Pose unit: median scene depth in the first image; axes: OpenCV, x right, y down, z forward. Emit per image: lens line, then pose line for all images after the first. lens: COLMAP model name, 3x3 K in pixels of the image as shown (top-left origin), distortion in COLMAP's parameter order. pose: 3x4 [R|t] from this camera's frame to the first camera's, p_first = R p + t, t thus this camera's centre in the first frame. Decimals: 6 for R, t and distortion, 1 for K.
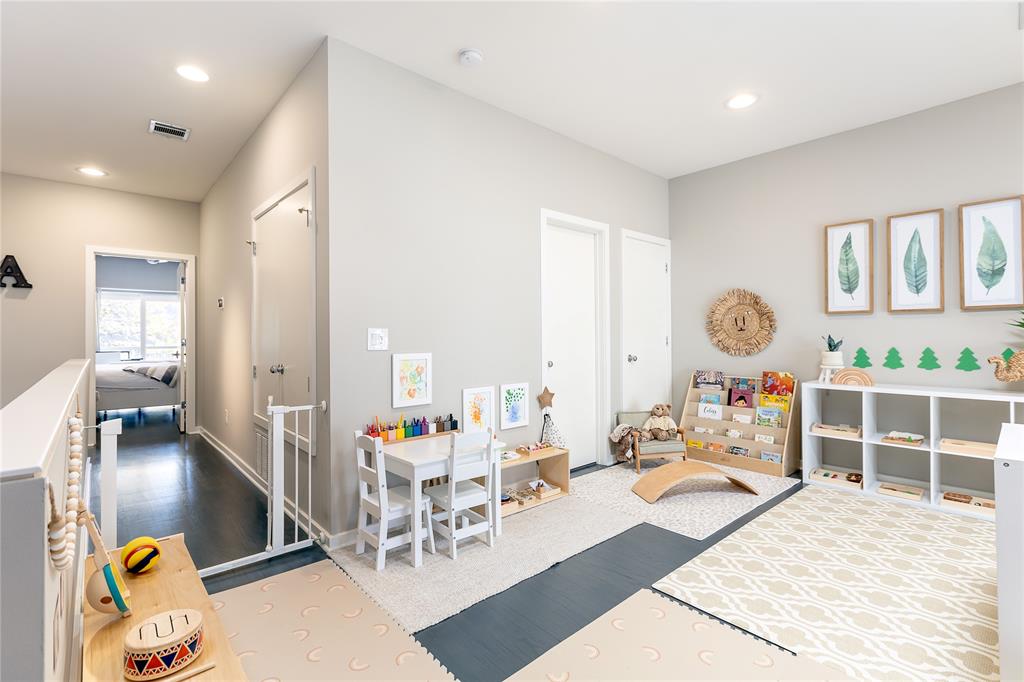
lens RADIAL K [[471.1, 0, 510.7], [0, 471.1, 336.9], [0, 0, 1]] dist [0.011756, -0.000084]
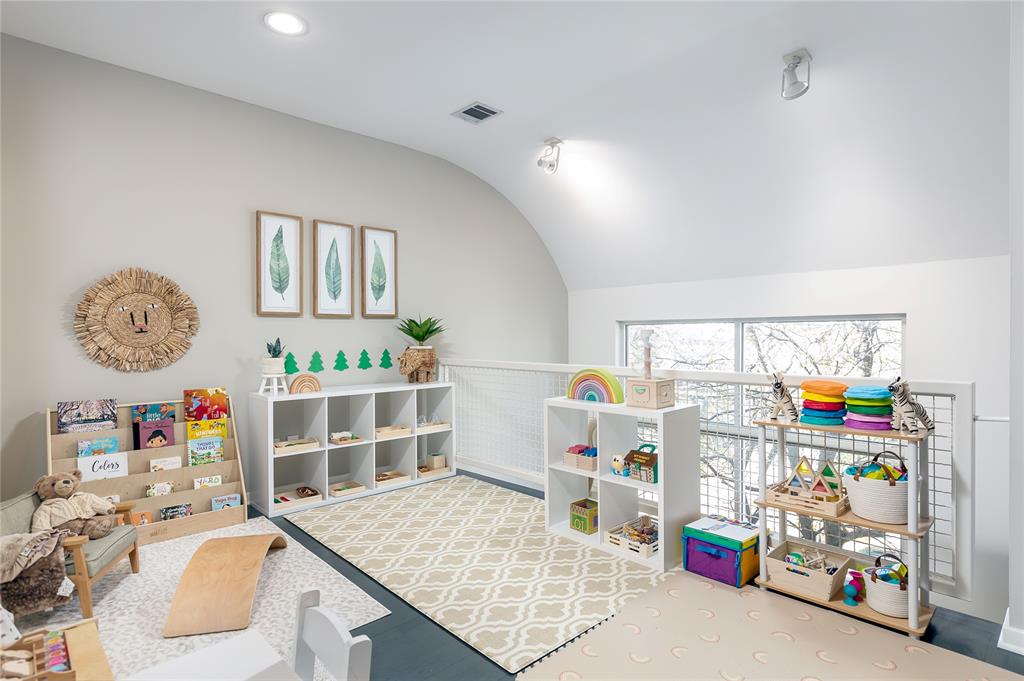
lens RADIAL K [[531.1, 0, 510.8], [0, 531.1, 338.1], [0, 0, 1]] dist [-0.002460, 0.000298]
pose [[-0.016872, 0.006118, 0.999839, -0.286867], [0.012396, 0.999906, -0.005909, 0.005782], [-0.999781, 0.012295, -0.016946, 0.548923]]
